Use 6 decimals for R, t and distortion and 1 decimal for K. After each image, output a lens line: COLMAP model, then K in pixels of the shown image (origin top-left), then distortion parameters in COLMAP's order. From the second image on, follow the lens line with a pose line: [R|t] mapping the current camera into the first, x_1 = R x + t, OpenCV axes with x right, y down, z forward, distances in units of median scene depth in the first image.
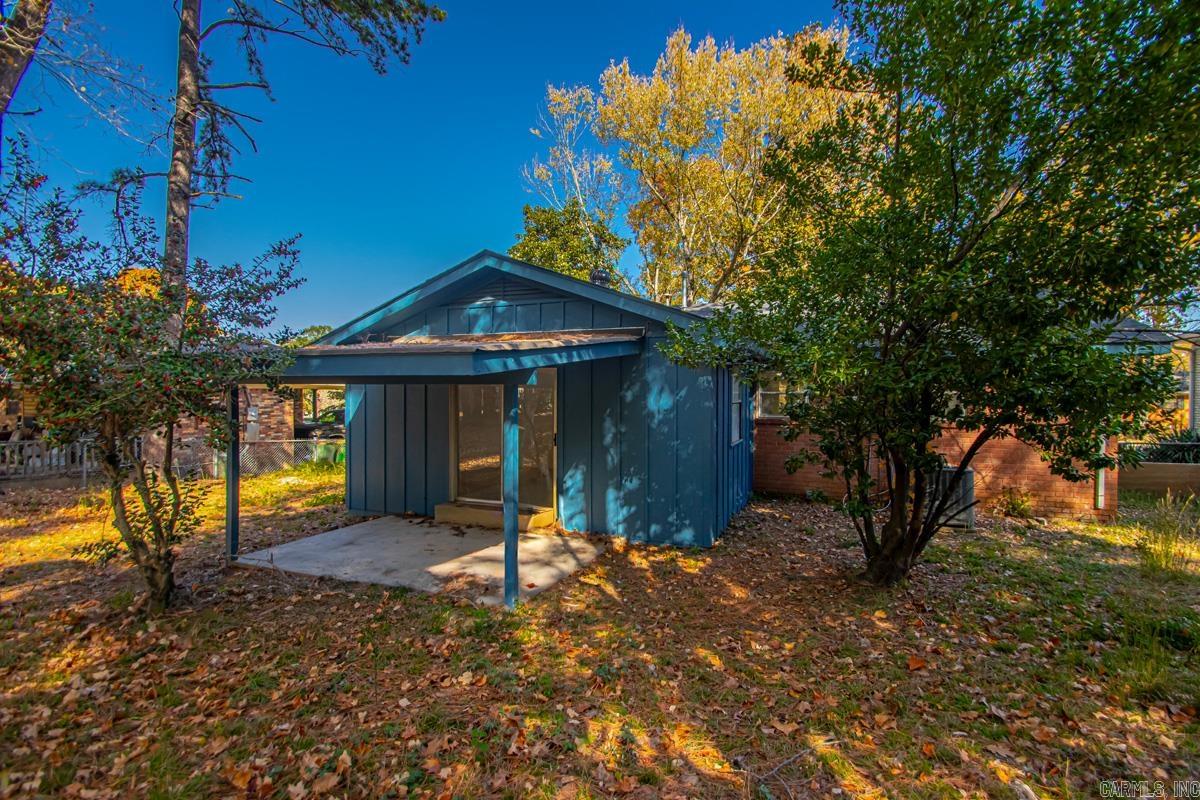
lens RADIAL K [[554.5, 0, 598.4], [0, 554.5, 397.4], [0, 0, 1]] dist [0.023442, -0.011139]
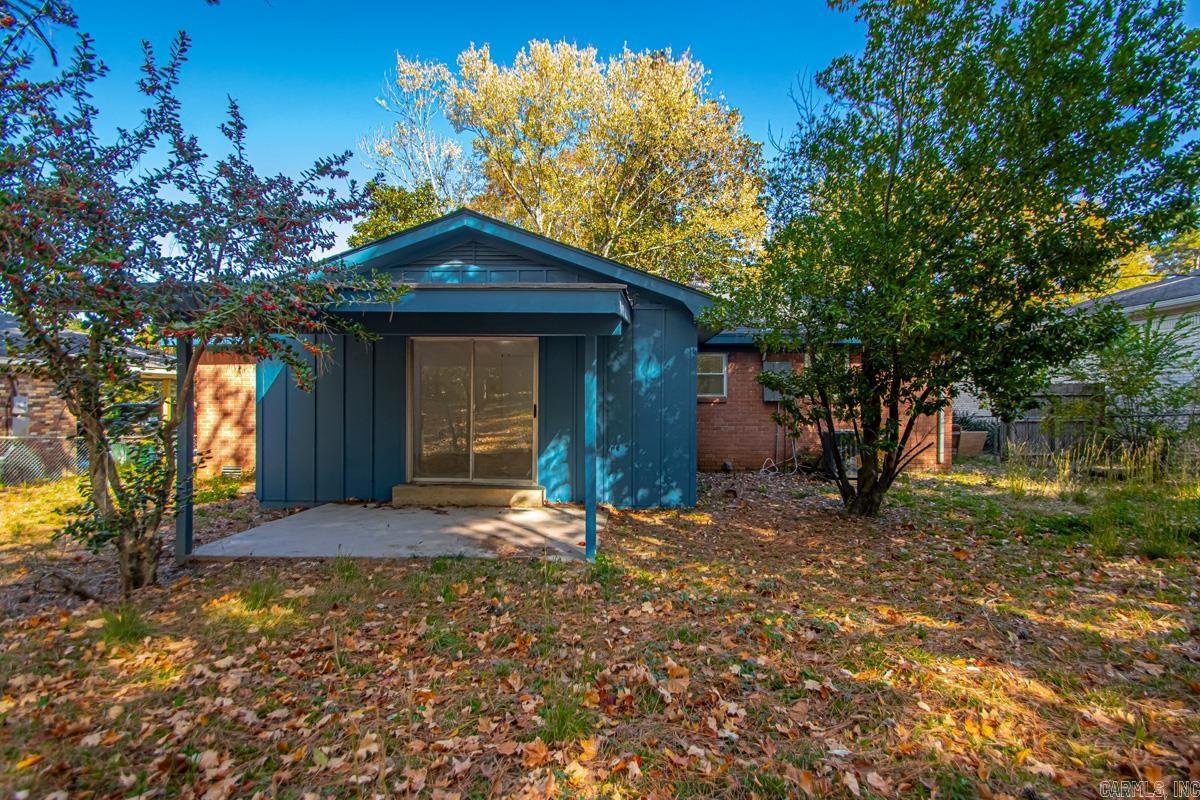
lens RADIAL K [[554.5, 0, 596.2], [0, 554.5, 399.0], [0, 0, 1]] dist [0.023442, -0.011139]
pose [[0.947483, -0.000231, 0.319807, -0.291291], [0.000678, 0.999999, -0.001286, 0.057255], [-0.319806, 0.001436, 0.947482, 0.040004]]
